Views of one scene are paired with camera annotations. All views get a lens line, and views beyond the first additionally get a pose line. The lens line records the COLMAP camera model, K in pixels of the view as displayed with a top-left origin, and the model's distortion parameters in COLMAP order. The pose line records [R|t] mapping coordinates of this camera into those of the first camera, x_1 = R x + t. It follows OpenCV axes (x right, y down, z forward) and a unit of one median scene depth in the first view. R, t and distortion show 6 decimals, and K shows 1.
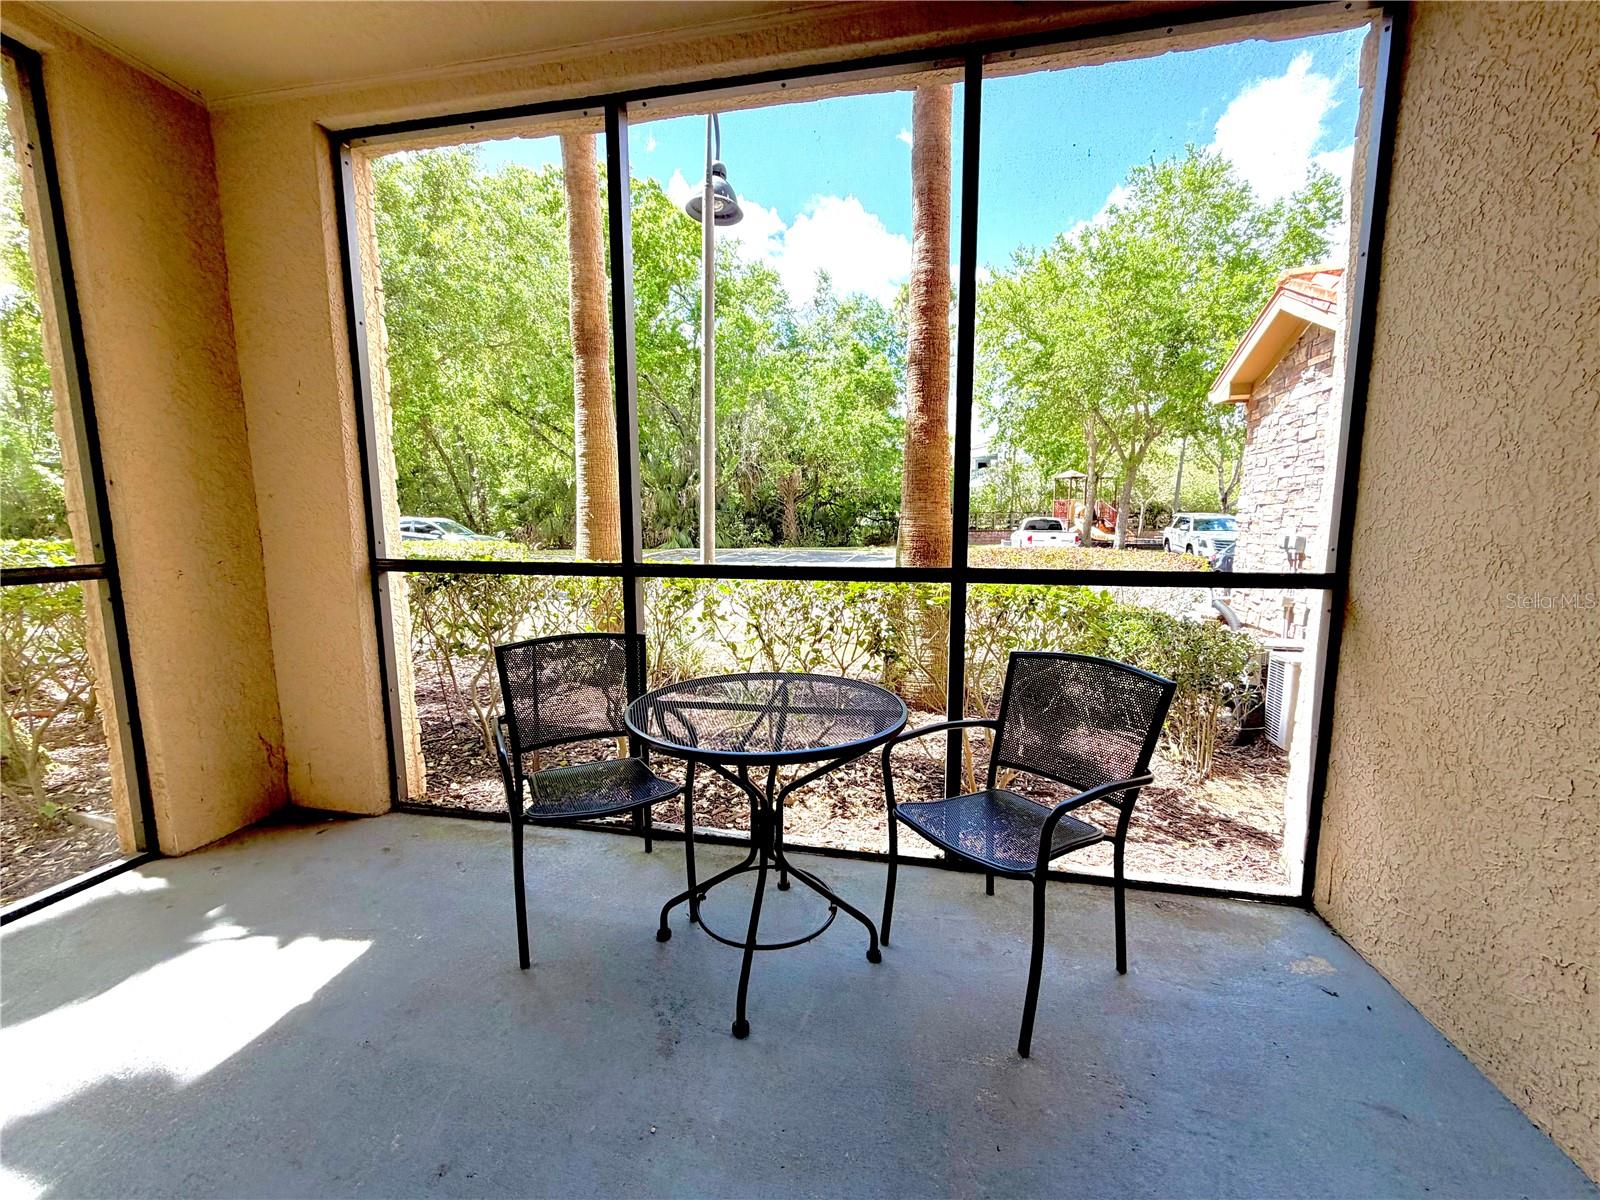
lens RADIAL K [[635.8, 0, 795.5], [0, 635.8, 600.5], [0, 0, 1]] dist [0.001320, -0.000473]
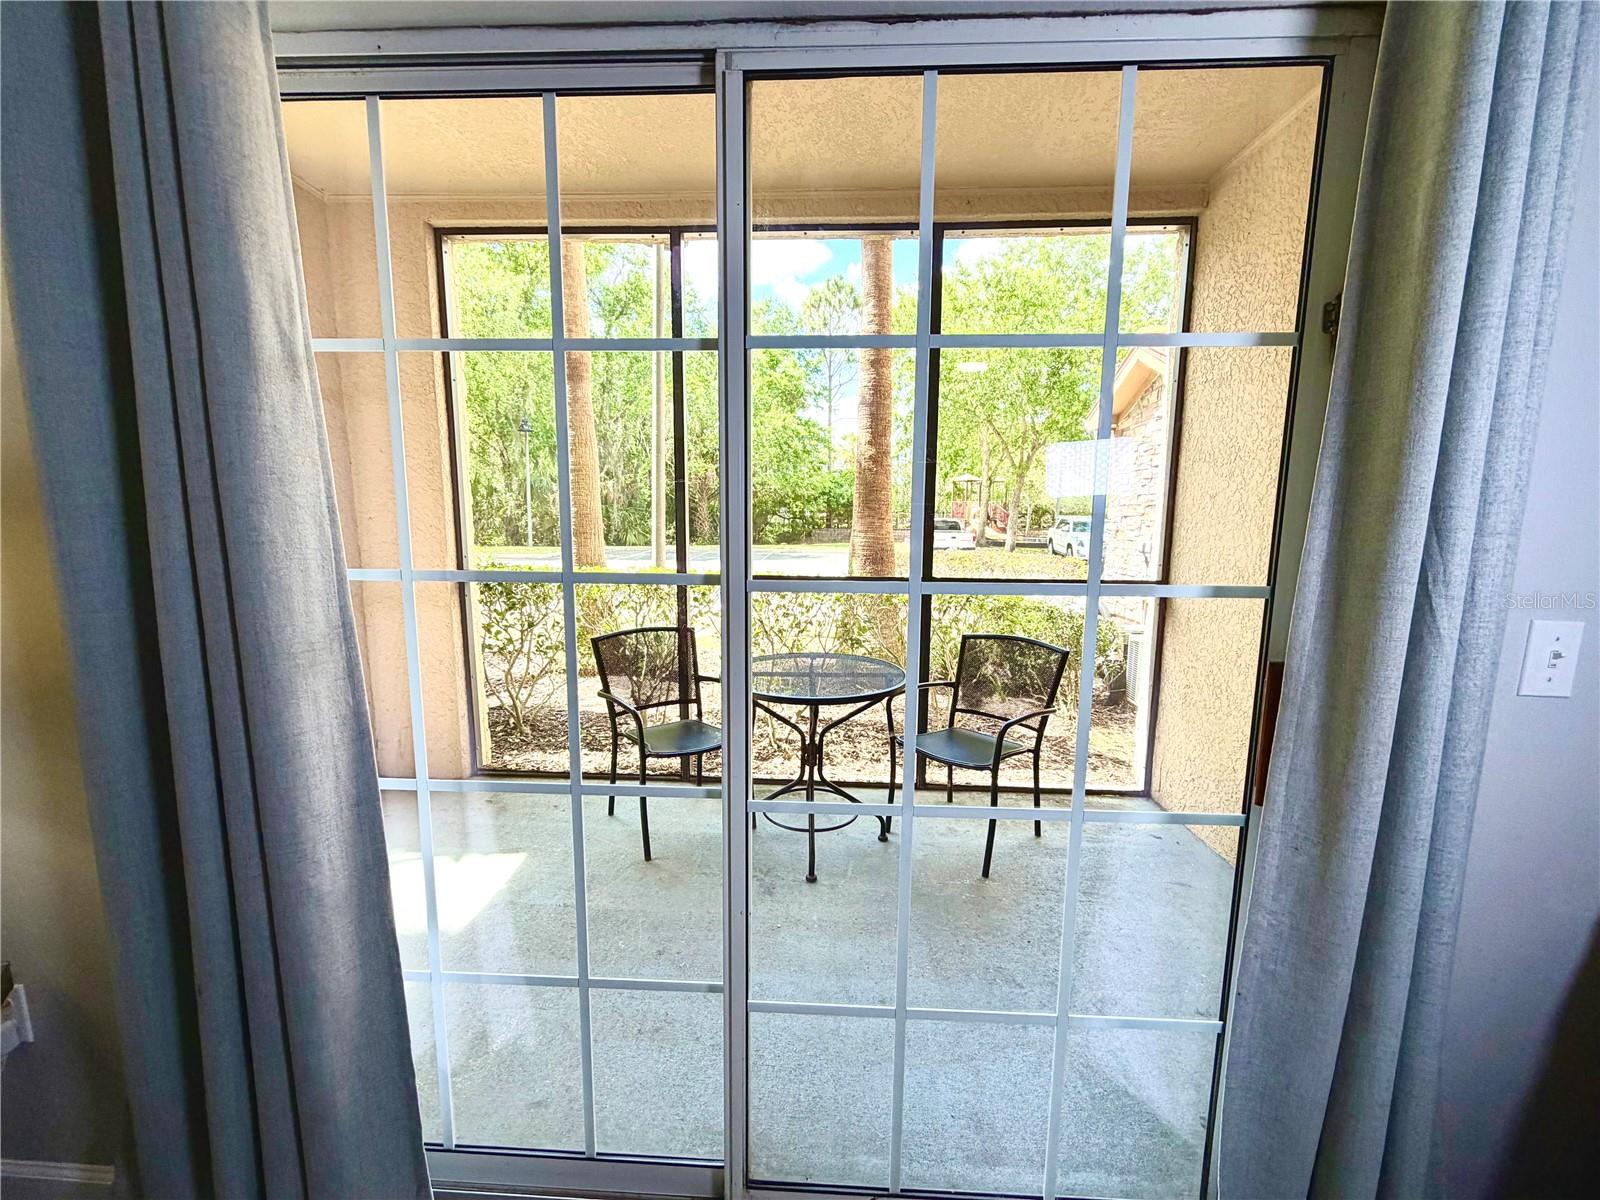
lens RADIAL K [[638.5, 0, 796.4], [0, 638.5, 600.7], [0, 0, 1]] dist [0.000386, 0.000334]
pose [[0.988608, -0.010078, 0.150173, -0.156225], [0.009170, 0.999935, 0.006733, -0.006696], [-0.150231, -0.005279, 0.988637, -0.236550]]
